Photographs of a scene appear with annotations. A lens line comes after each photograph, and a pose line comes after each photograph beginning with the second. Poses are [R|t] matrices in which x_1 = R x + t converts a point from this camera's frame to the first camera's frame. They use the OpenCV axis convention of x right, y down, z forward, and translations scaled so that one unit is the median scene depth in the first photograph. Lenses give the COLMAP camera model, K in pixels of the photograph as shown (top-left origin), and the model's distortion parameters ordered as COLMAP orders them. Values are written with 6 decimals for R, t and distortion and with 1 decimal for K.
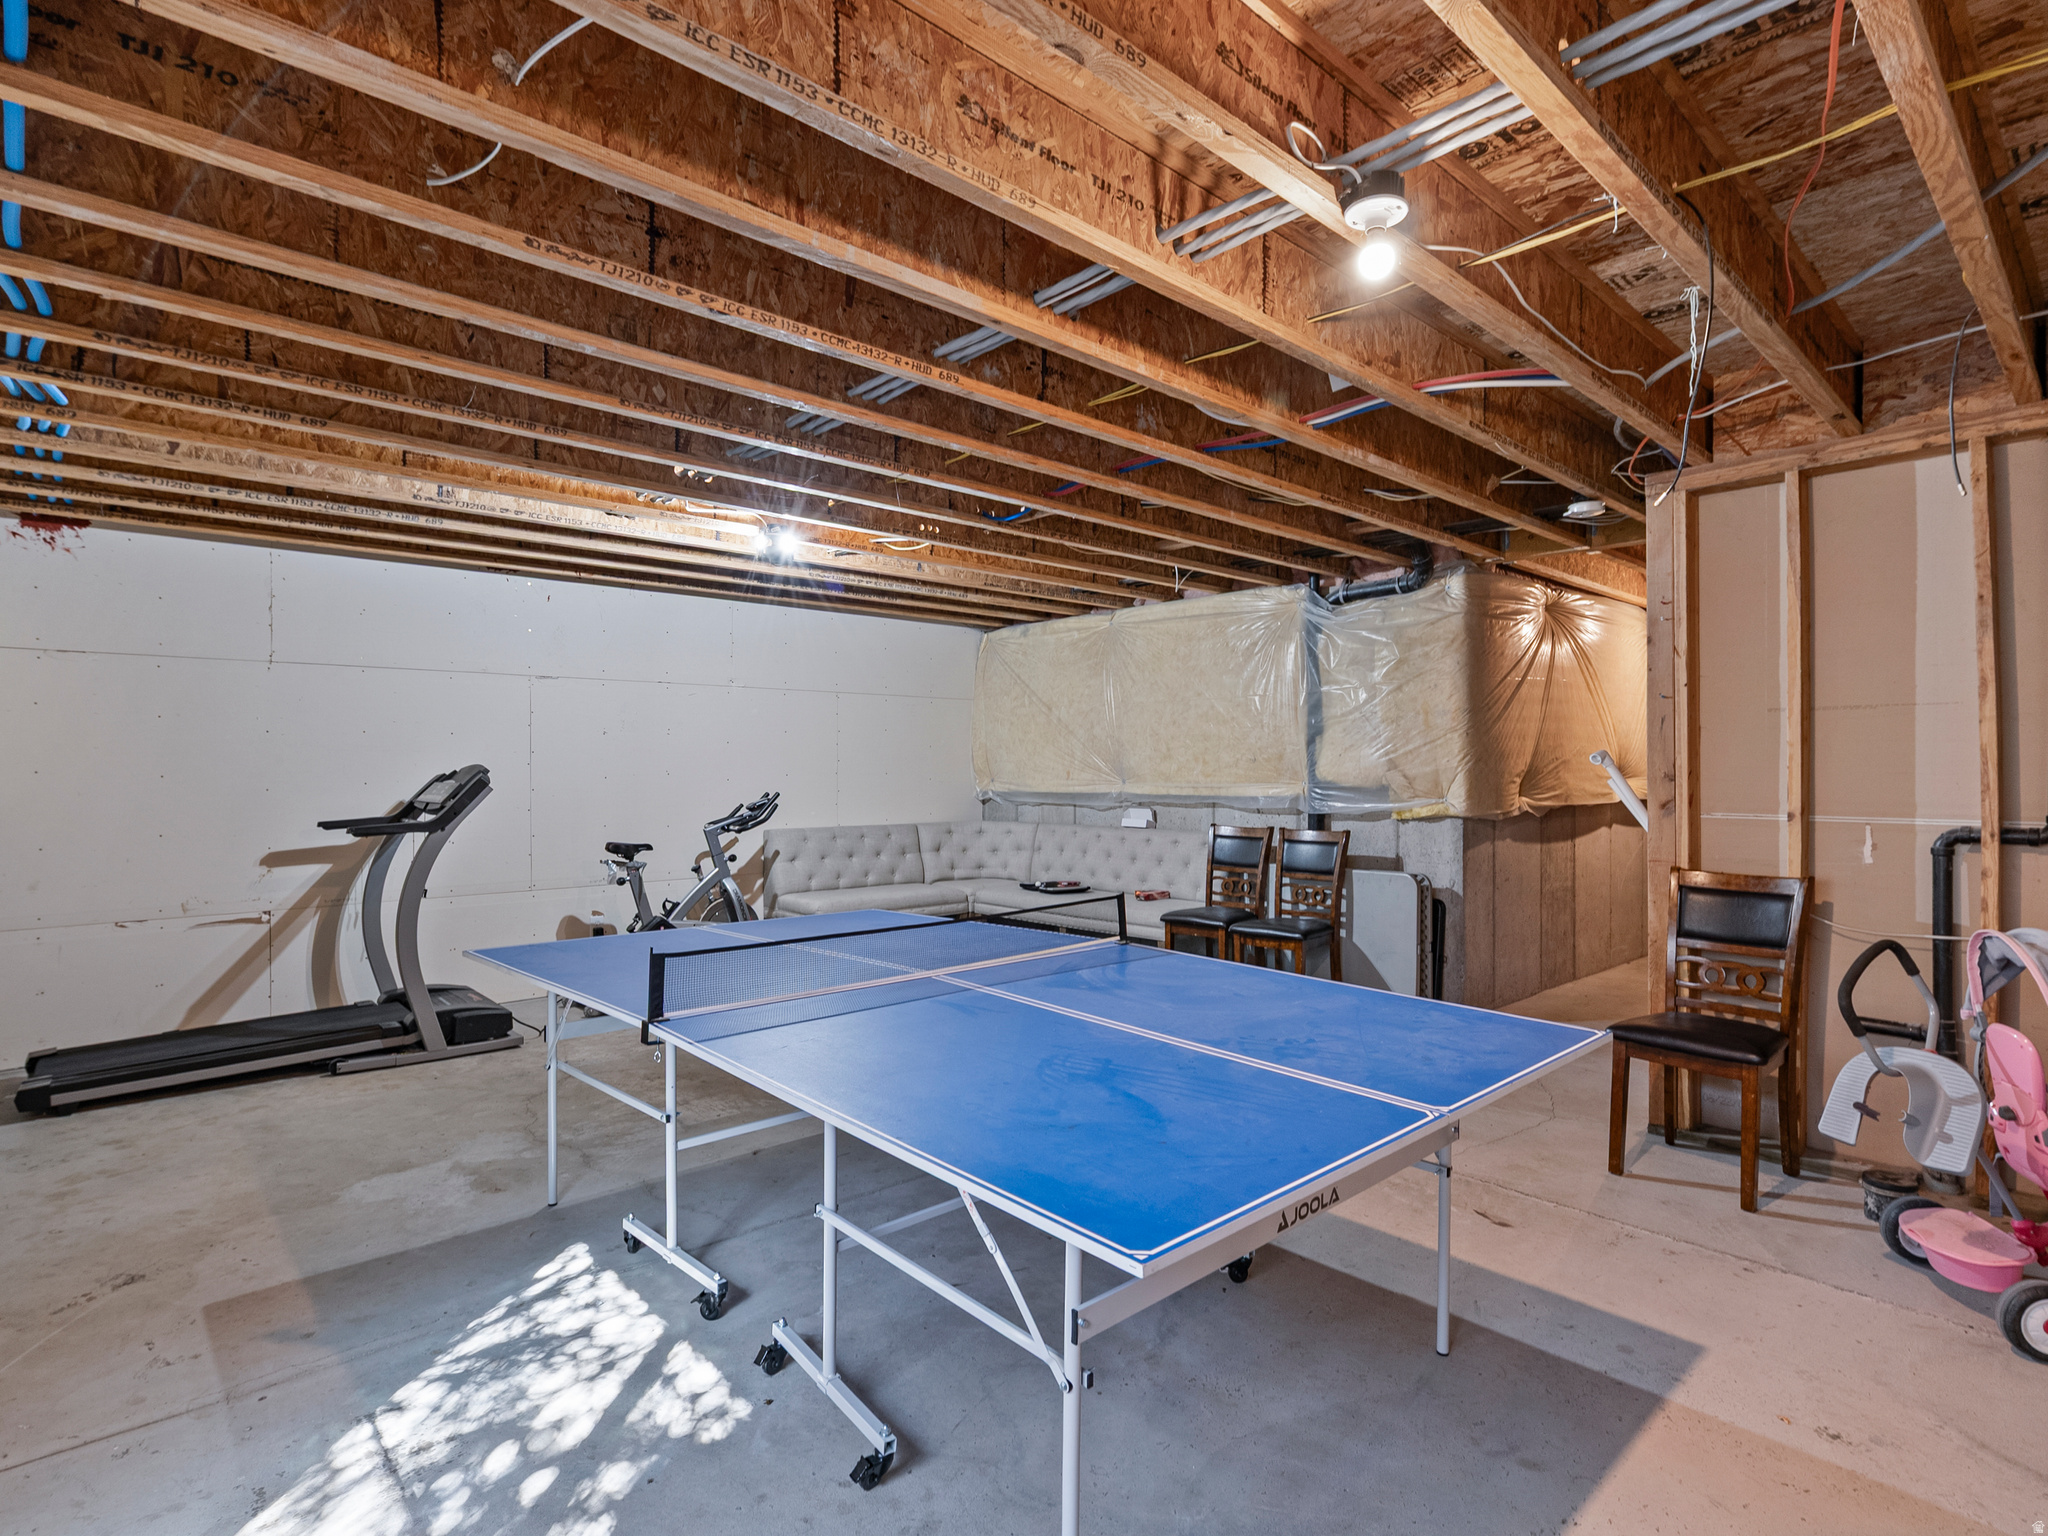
lens RADIAL K [[1040.4, 0, 1017.6], [0, 1040.4, 783.8], [0, 0, 1]] dist [-0.002973, 0.001110]
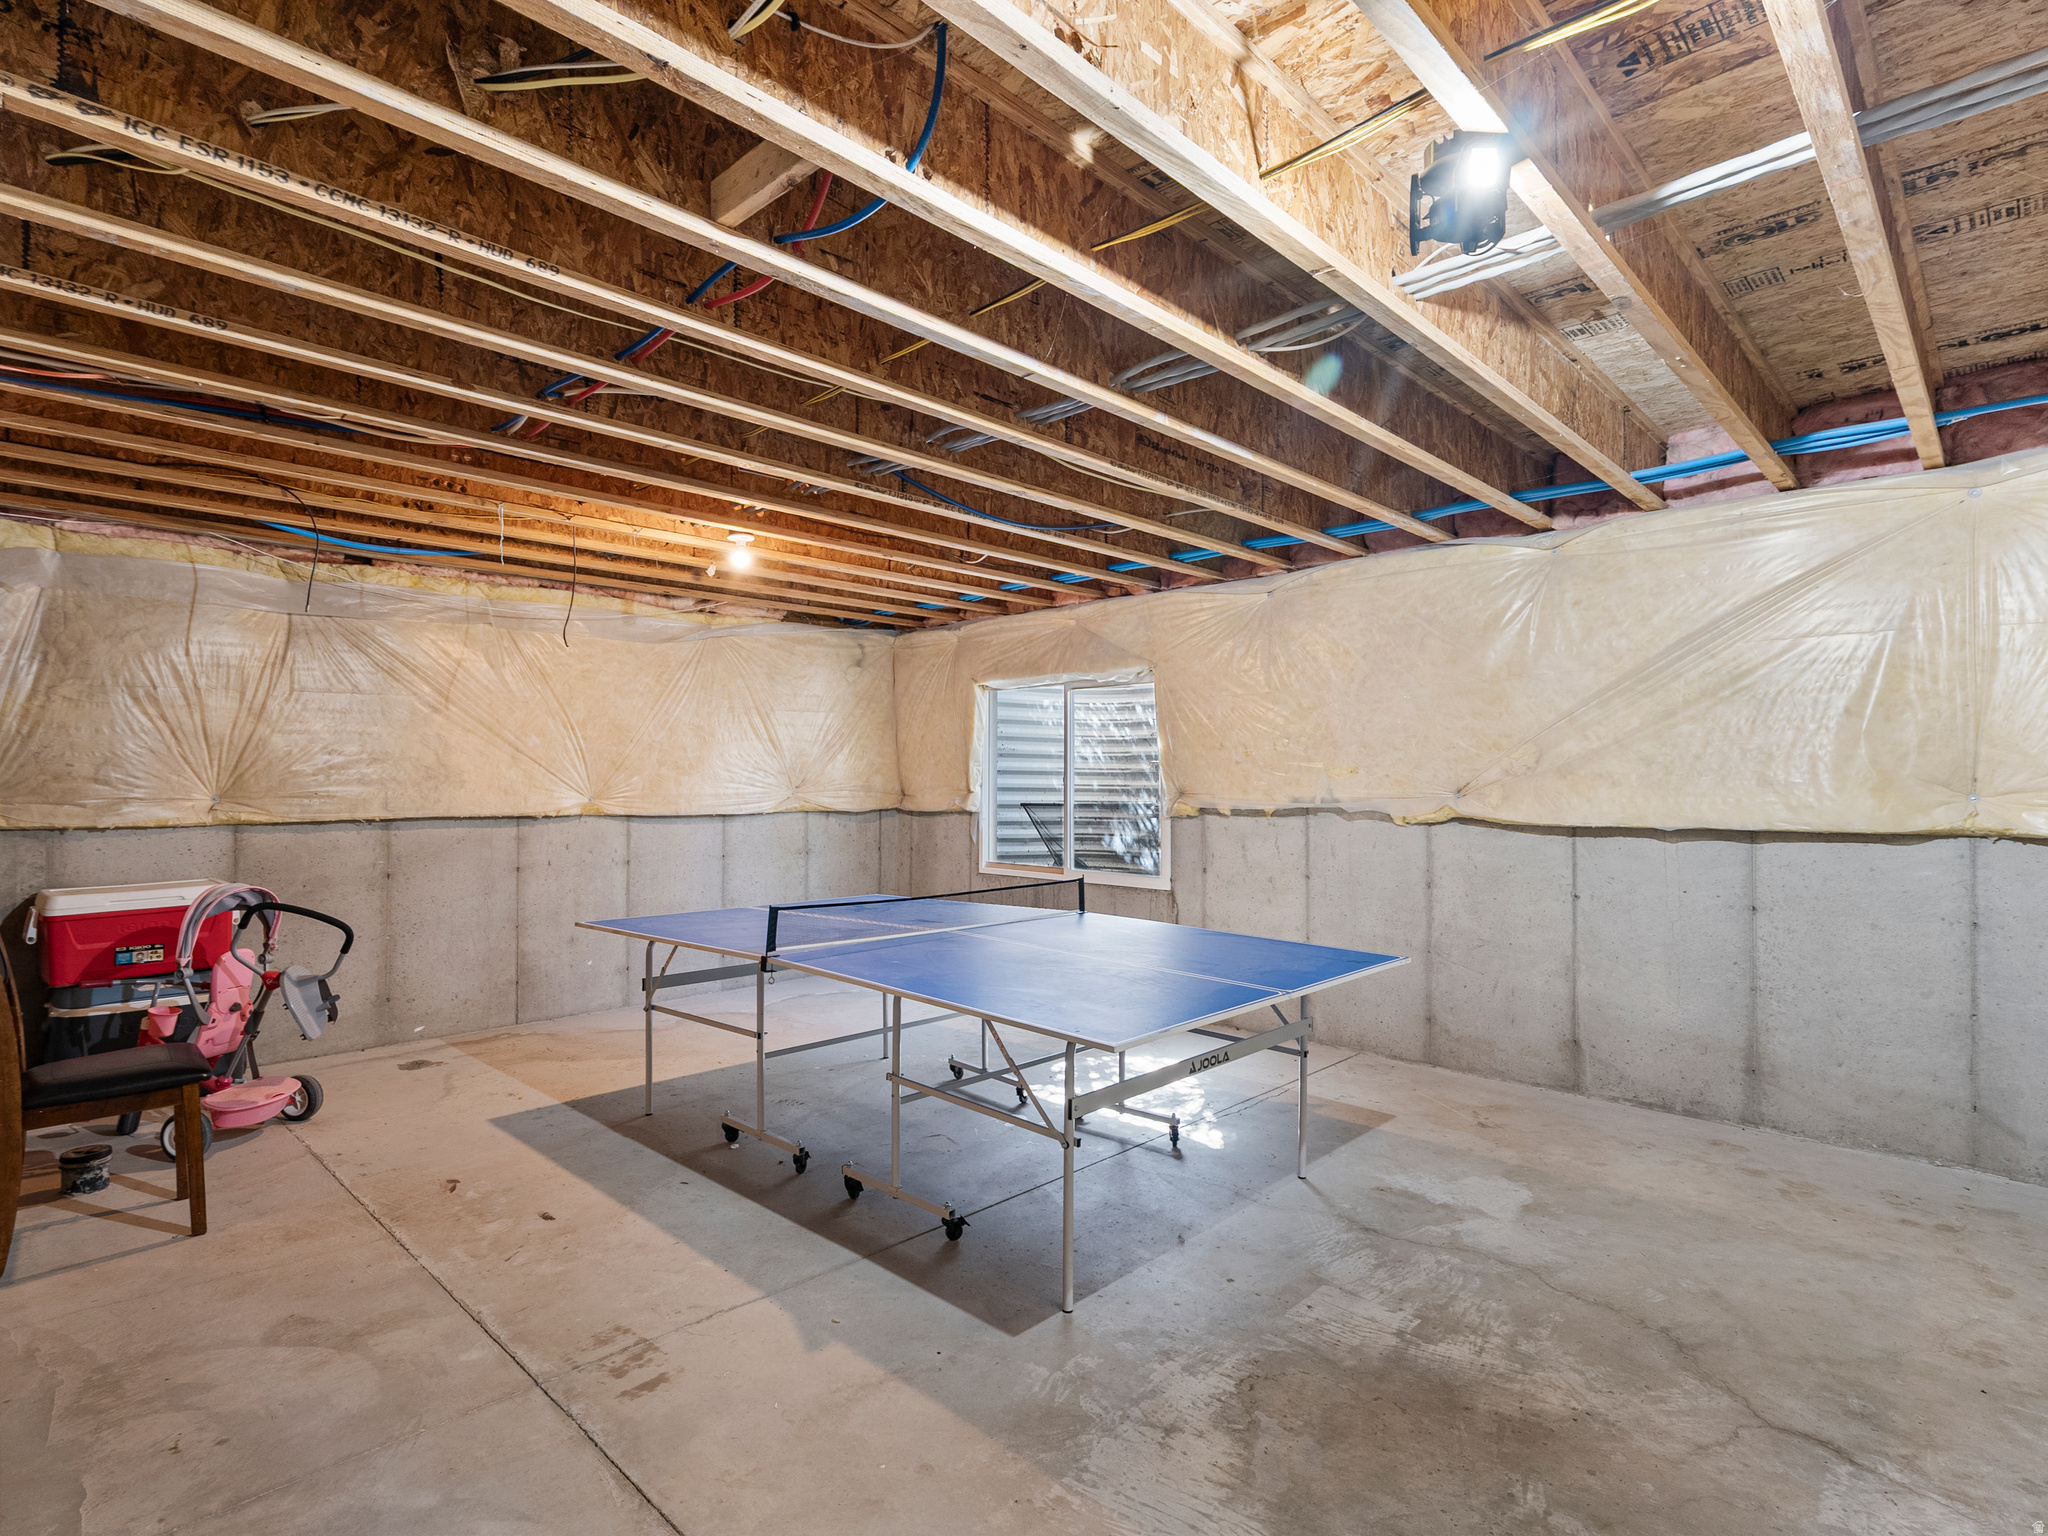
lens RADIAL K [[1040.4, 0, 1017.6], [0, 1040.4, 783.8], [0, 0, 1]] dist [-0.002973, 0.001110]
pose [[-0.997989, -0.002167, -0.063352, -0.071242], [-0.003436, 0.999796, 0.019924, -0.034010], [0.063296, 0.020101, -0.997792, 2.012067]]
